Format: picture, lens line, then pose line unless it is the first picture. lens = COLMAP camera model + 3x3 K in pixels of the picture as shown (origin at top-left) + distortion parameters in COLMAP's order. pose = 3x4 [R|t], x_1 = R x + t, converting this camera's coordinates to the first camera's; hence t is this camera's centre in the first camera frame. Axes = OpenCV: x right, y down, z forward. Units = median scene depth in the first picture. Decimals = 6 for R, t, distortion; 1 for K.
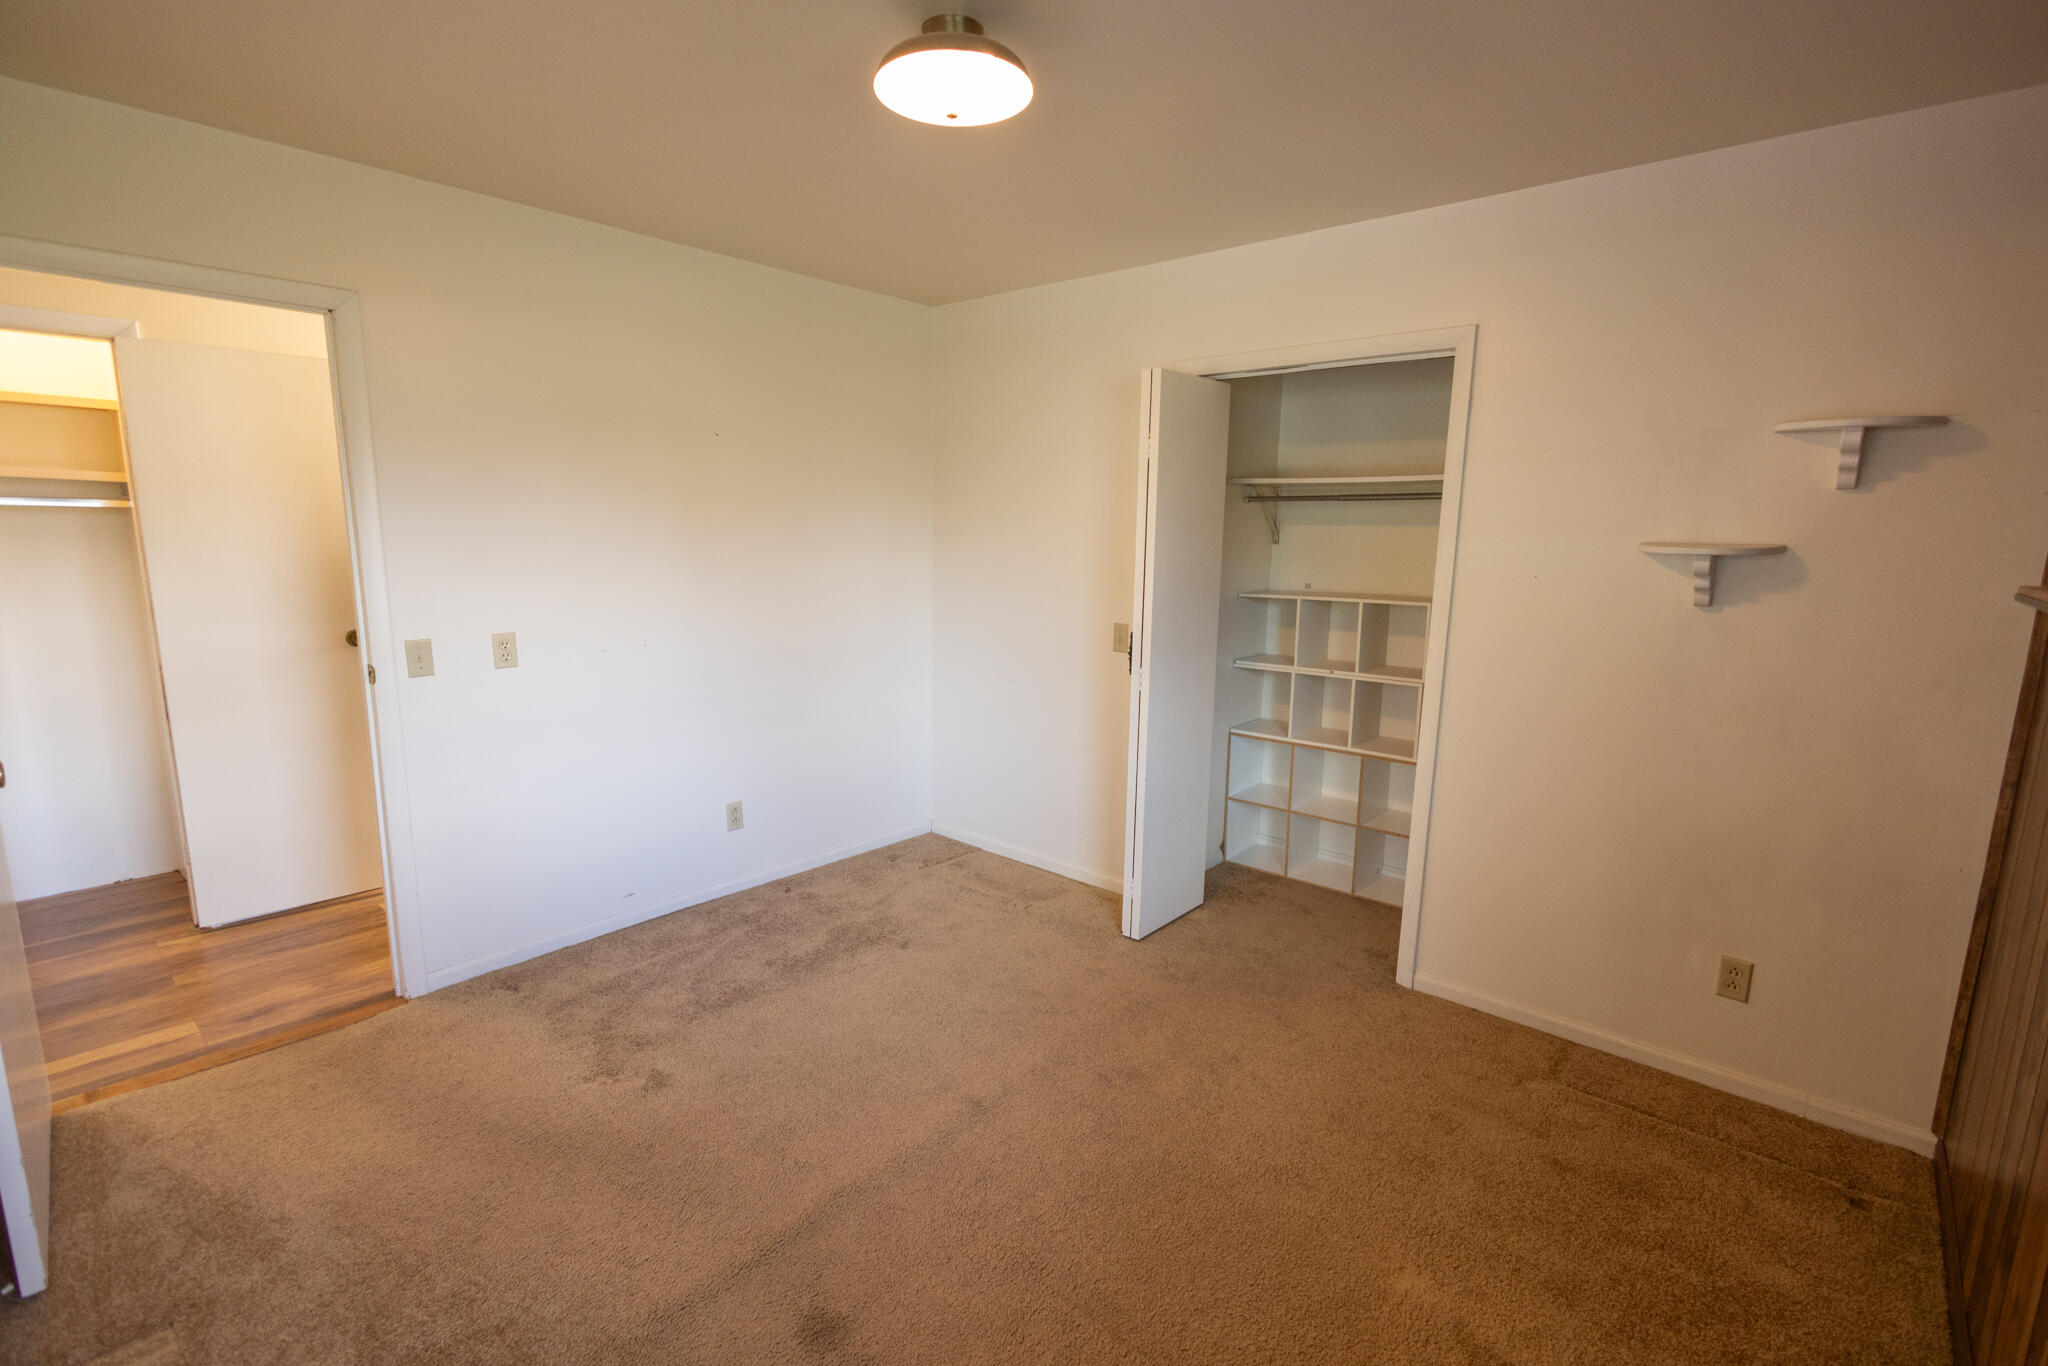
lens RADIAL K [[934.7, 0, 1024.4], [0, 934.7, 691.3], [0, 0, 1]] dist [0.018226, -0.009272]
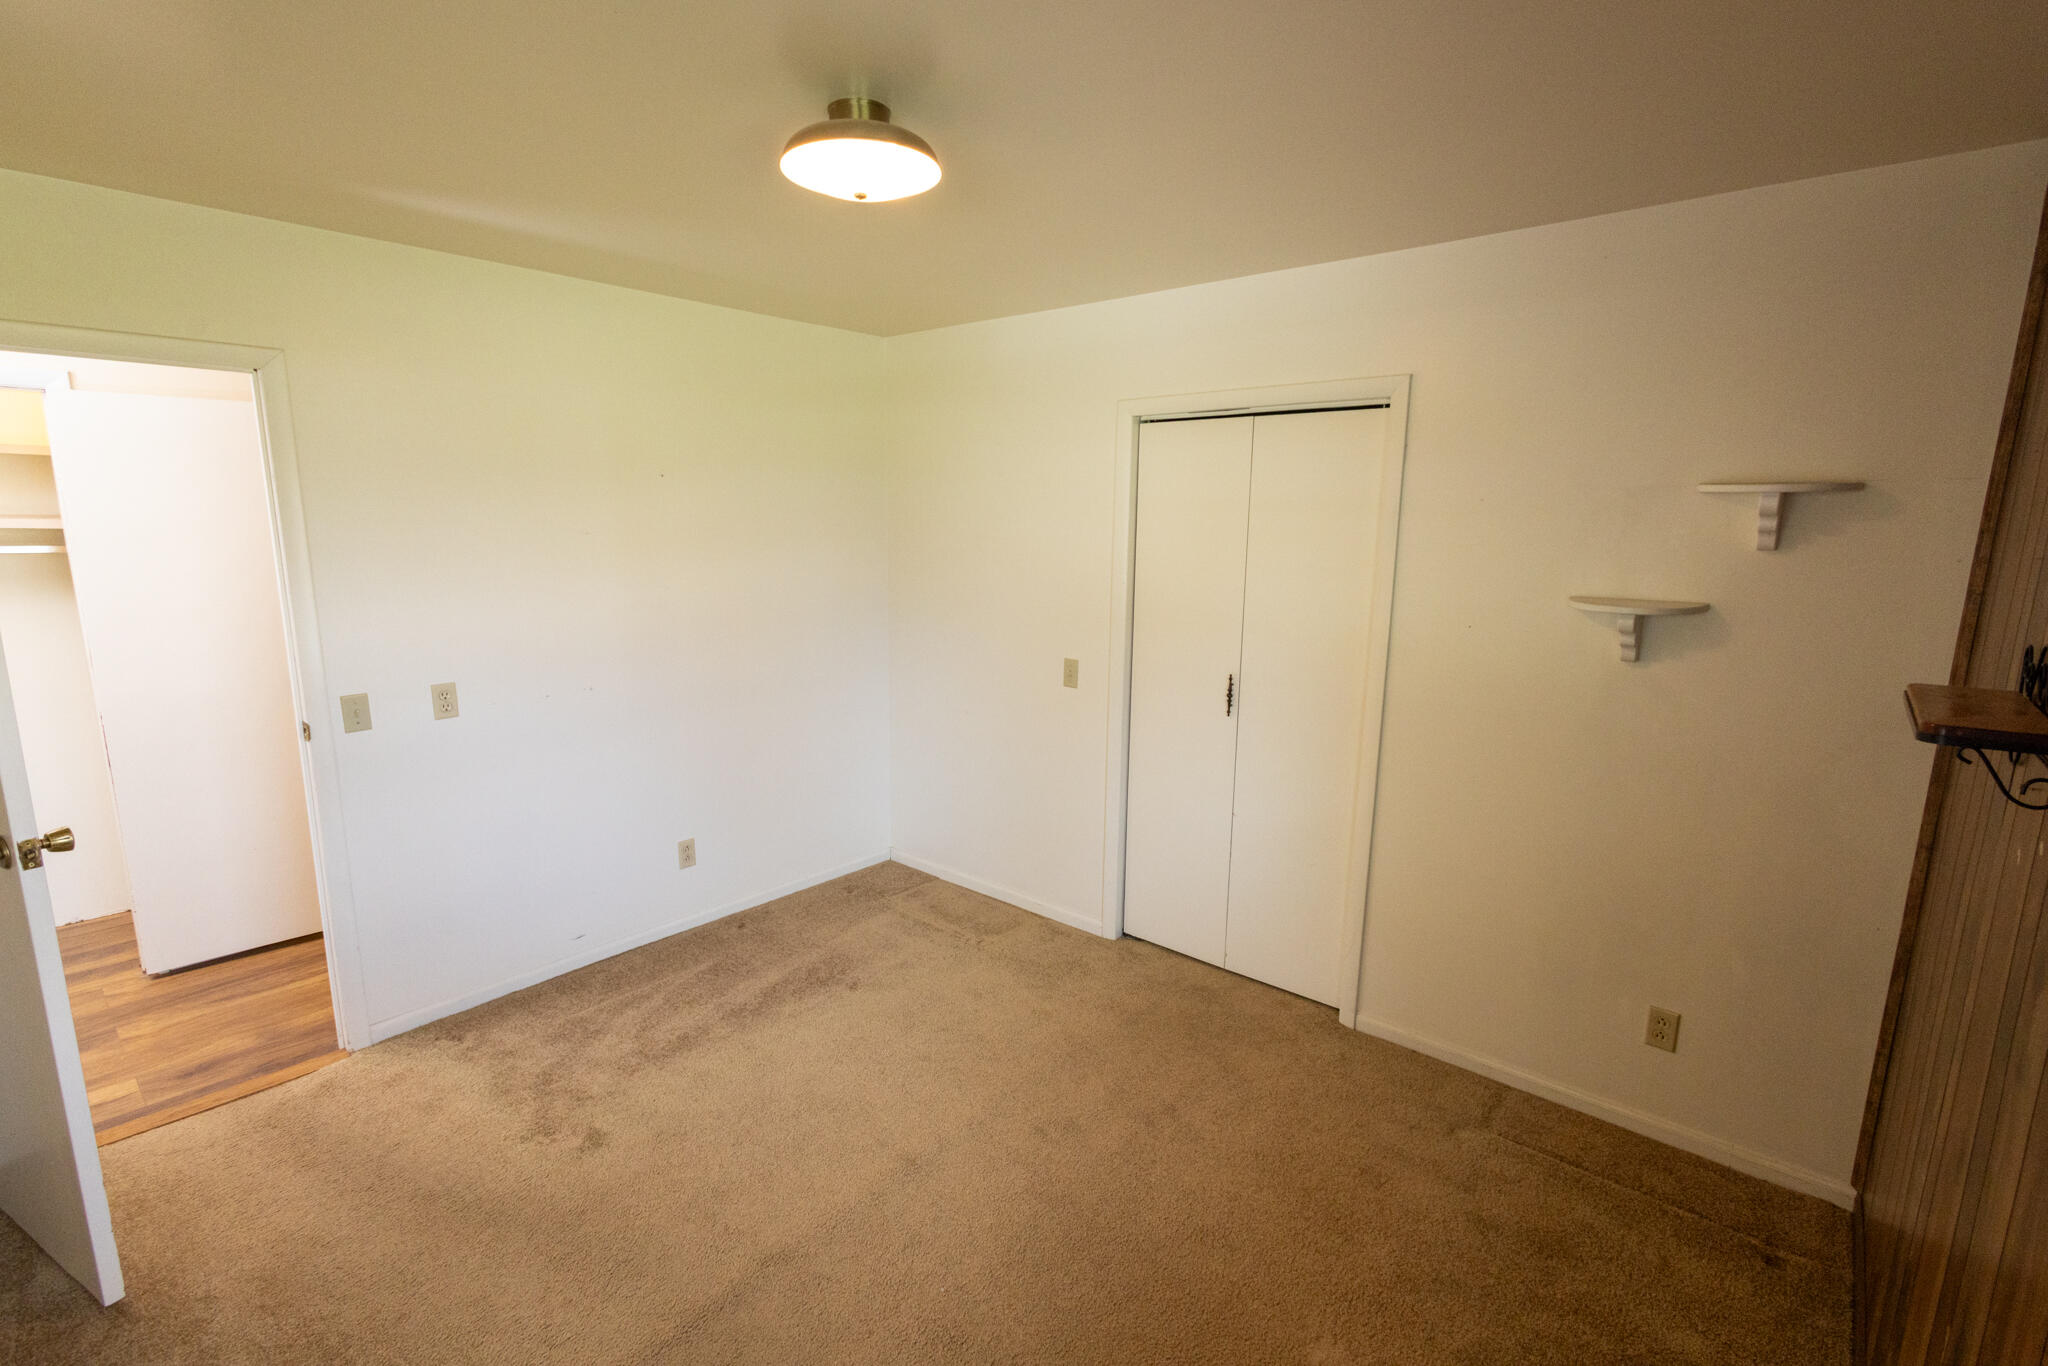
lens RADIAL K [[932.8, 0, 1026.4], [0, 932.8, 680.4], [0, 0, 1]] dist [0.018583, -0.008889]
pose [[0.999959, -0.006876, 0.005869, 0.074073], [0.006813, 0.999920, 0.010679, -0.090881], [-0.005942, -0.010639, 0.999926, -0.000350]]
